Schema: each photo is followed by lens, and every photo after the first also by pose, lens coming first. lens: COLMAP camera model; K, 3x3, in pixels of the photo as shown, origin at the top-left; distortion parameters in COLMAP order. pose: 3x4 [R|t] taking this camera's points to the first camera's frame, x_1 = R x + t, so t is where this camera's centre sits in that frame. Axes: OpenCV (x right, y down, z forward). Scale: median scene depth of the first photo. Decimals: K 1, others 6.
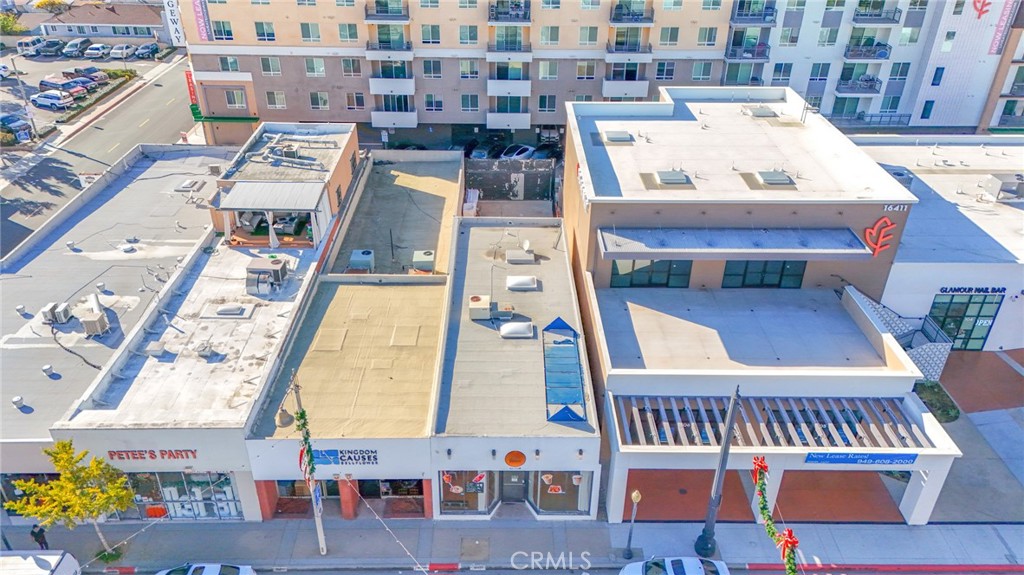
lens RADIAL K [[753.7, 0, 507.8], [0, 753.7, 289.4], [0, 0, 1]] dist [0.076839, -0.071531]
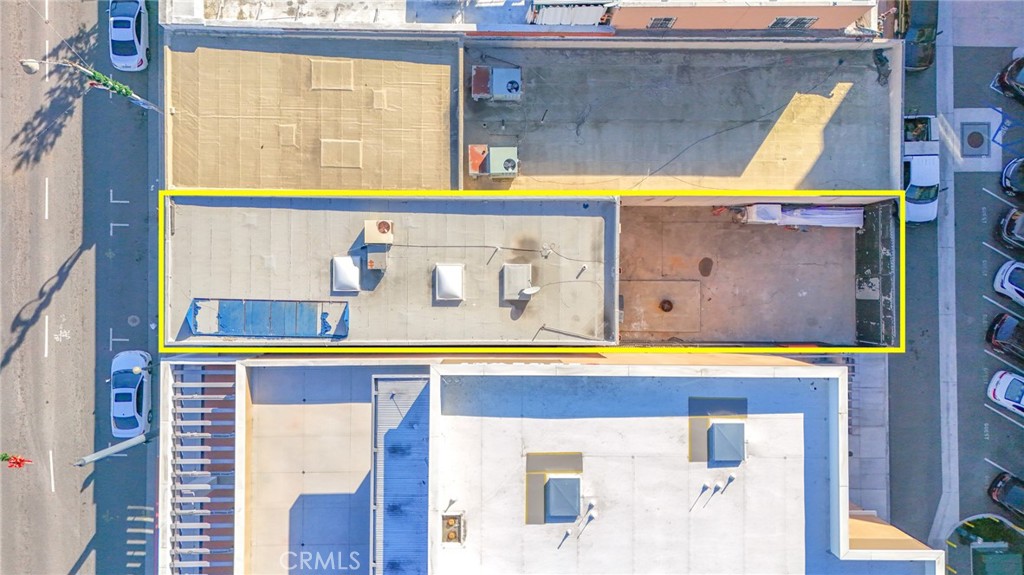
lens RADIAL K [[753.7, 0, 512.5], [0, 753.7, 287.3], [0, 0, 1]] dist [0.076839, -0.071531]
pose [[-0.011871, 0.999782, -0.017169, 0.038978], [-0.526324, 0.008351, 0.850243, -0.783482], [0.850201, 0.019129, 0.526110, 0.642092]]
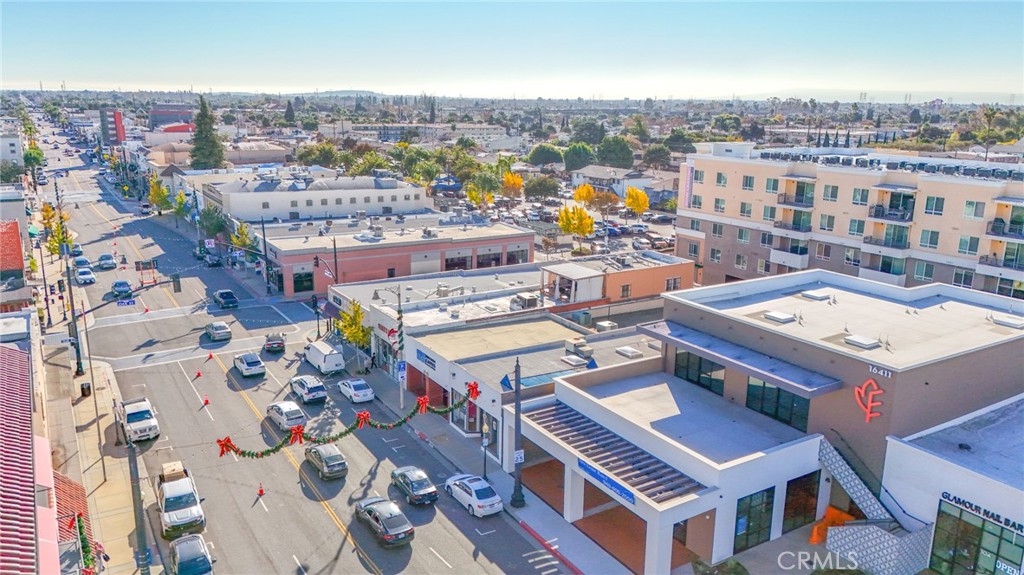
lens RADIAL K [[753.7, 0, 516.0], [0, 753.7, 280.8], [0, 0, 1]] dist [0.076839, -0.071531]
pose [[0.523937, 0.195561, -0.829003, 1.025394], [-0.448659, 0.890680, -0.073447, 0.069149], [0.724013, 0.410421, 0.554400, 0.072658]]
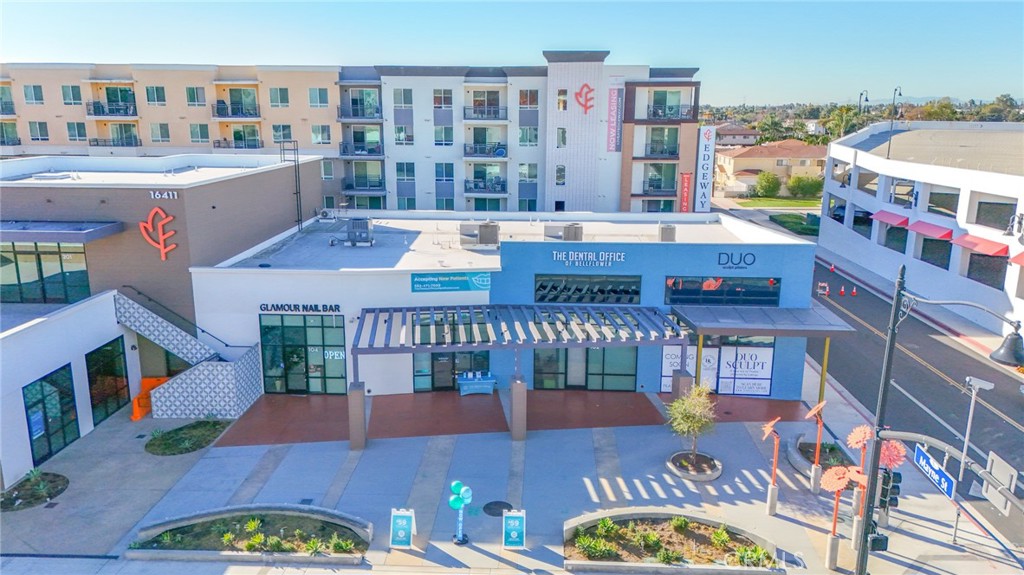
lens RADIAL K [[753.7, 0, 501.7], [0, 753.7, 293.7], [0, 0, 1]] dist [0.076839, -0.071531]
pose [[0.997522, 0.008219, -0.069879, 0.910505], [-0.028683, 0.954387, -0.297190, 0.227242], [0.064249, 0.298458, 0.952258, 0.258719]]
